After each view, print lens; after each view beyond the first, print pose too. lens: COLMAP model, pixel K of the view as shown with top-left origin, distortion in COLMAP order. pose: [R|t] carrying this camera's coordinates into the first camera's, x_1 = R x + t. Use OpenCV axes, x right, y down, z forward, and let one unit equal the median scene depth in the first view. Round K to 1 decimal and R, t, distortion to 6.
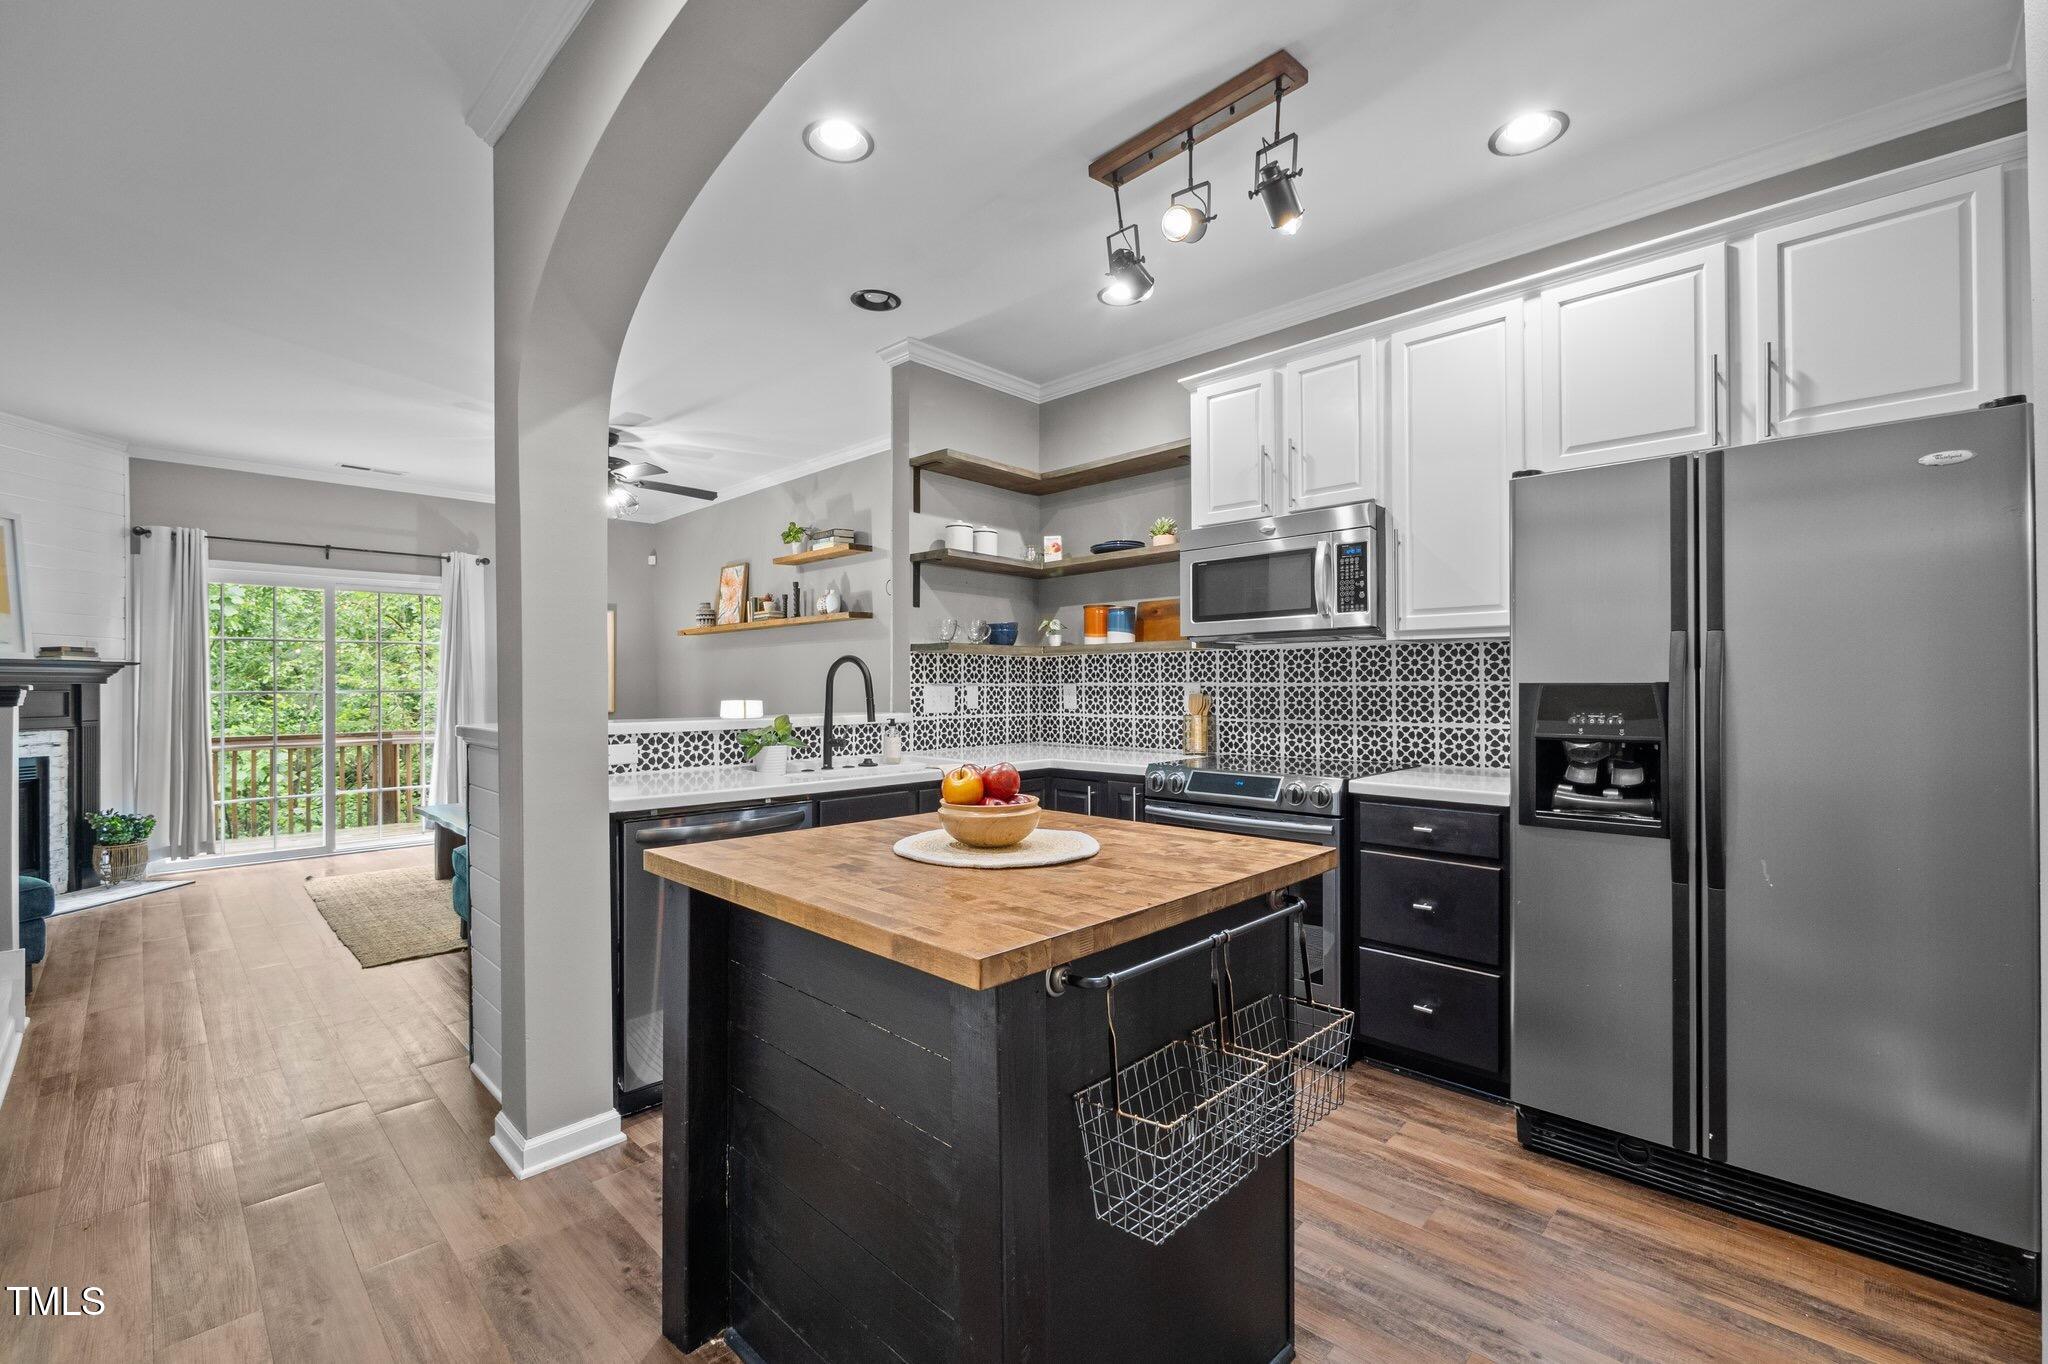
lens RADIAL K [[863.2, 0, 1003.7], [0, 863.2, 684.6], [0, 0, 1]] dist [0.002087, 0.000684]
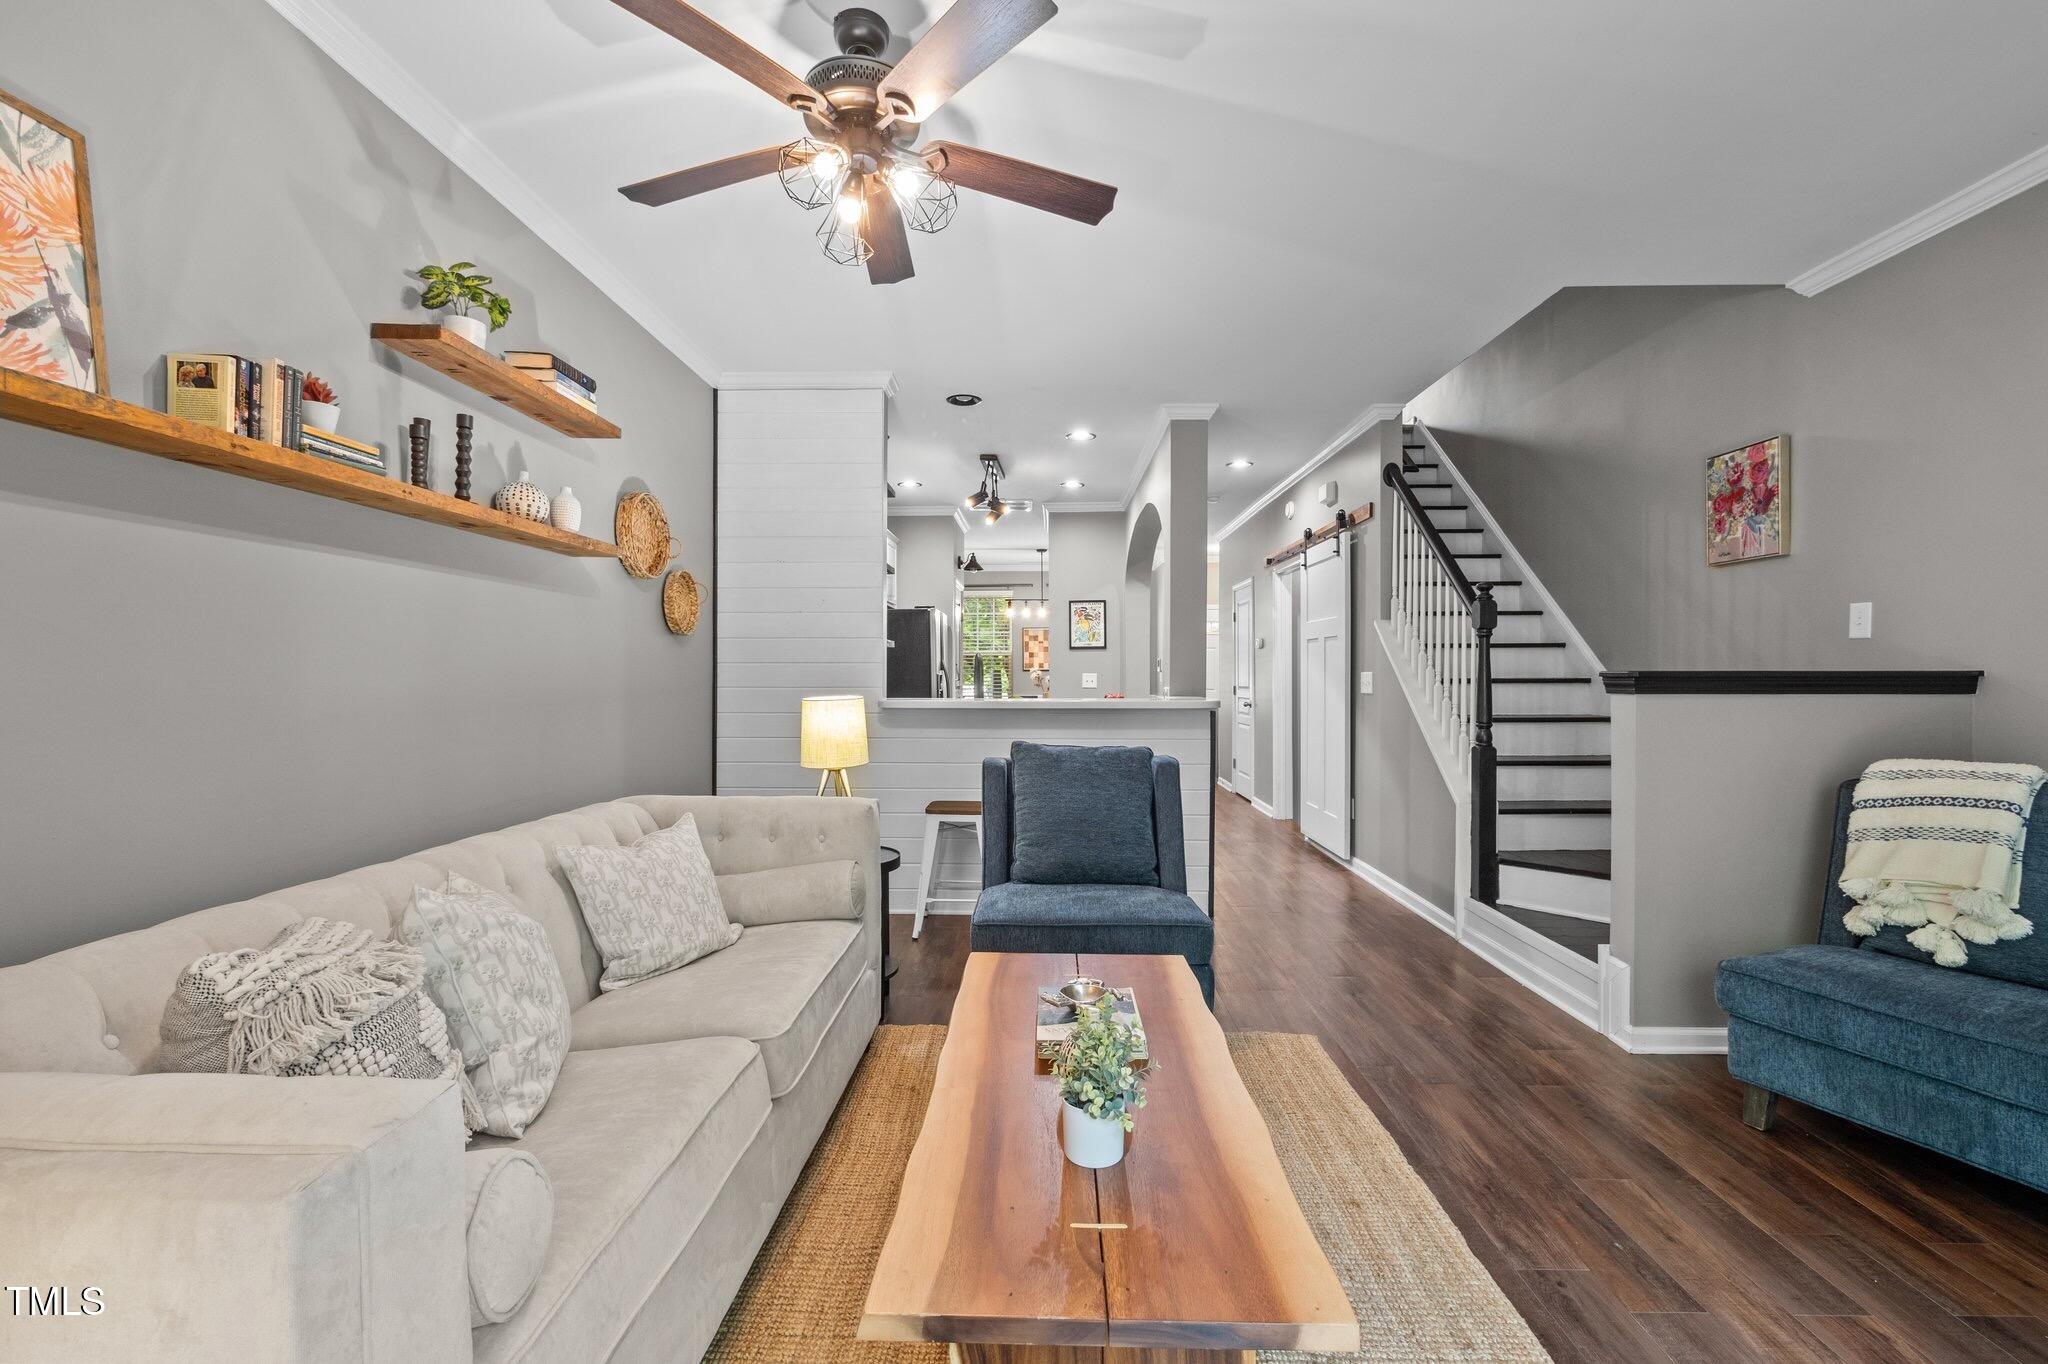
lens RADIAL K [[863.1, 0, 1017.5], [0, 863.1, 668.3], [0, 0, 1]] dist [-0.007938, -0.000414]
pose [[-0.683655, 0.004178, 0.729793, -0.753311], [0.000883, 0.999988, -0.004898, 0.000518], [-0.729805, -0.002705, -0.683650, 1.157556]]
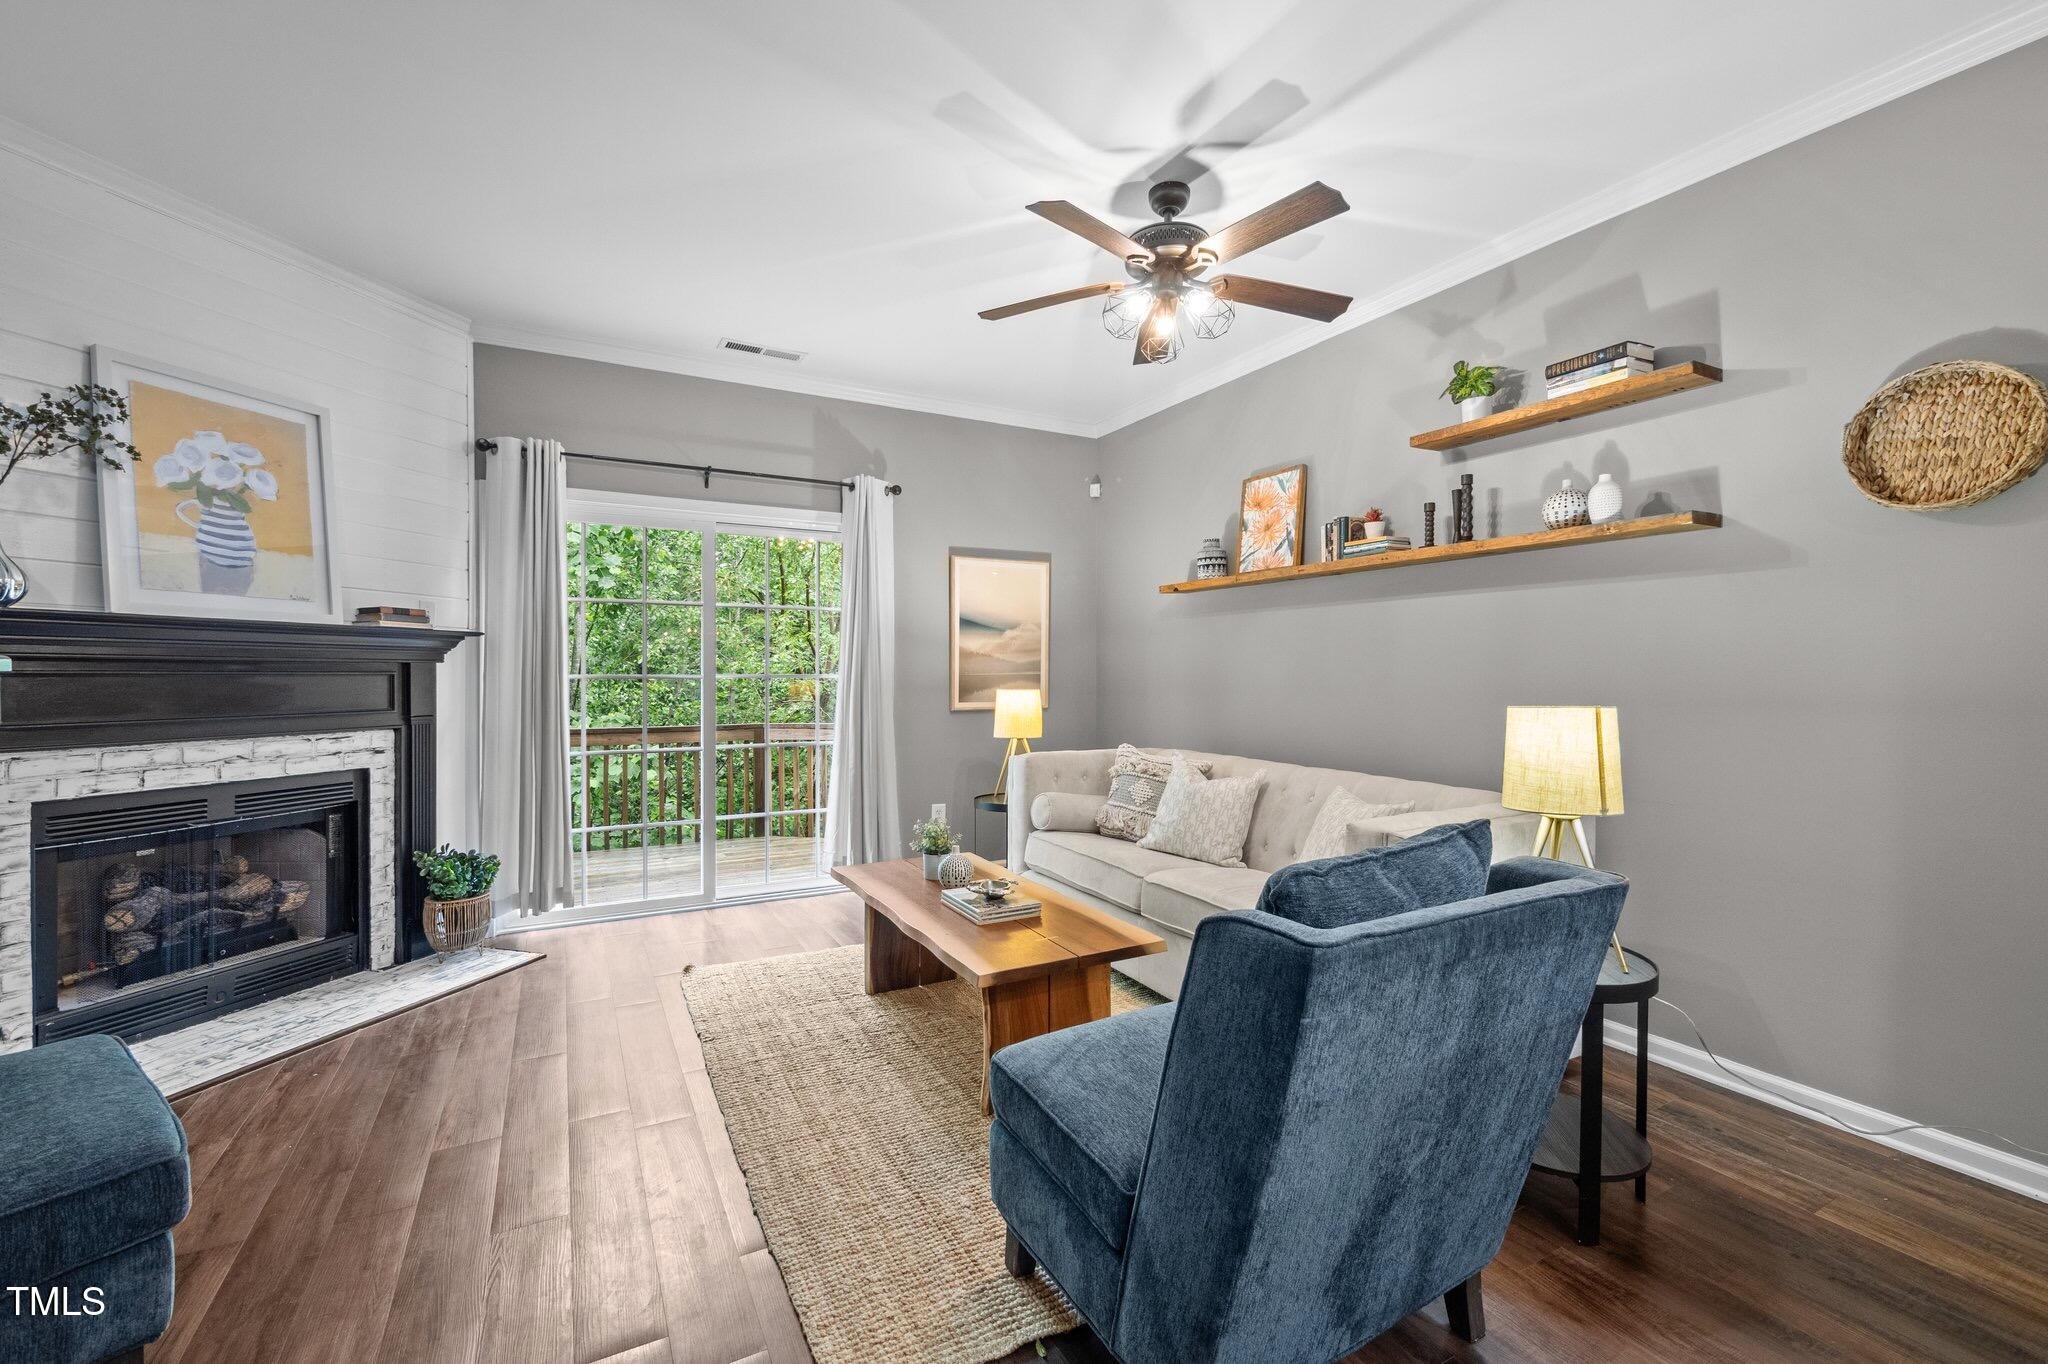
lens RADIAL K [[863.1, 0, 1034.4], [0, 863.1, 678.8], [0, 0, 1]] dist [-0.007938, -0.000414]
pose [[0.960369, 0.009229, -0.278579, -0.373736], [-0.006123, 0.999909, 0.012017, 0.000822], [0.278664, -0.009835, 0.960338, 0.452237]]
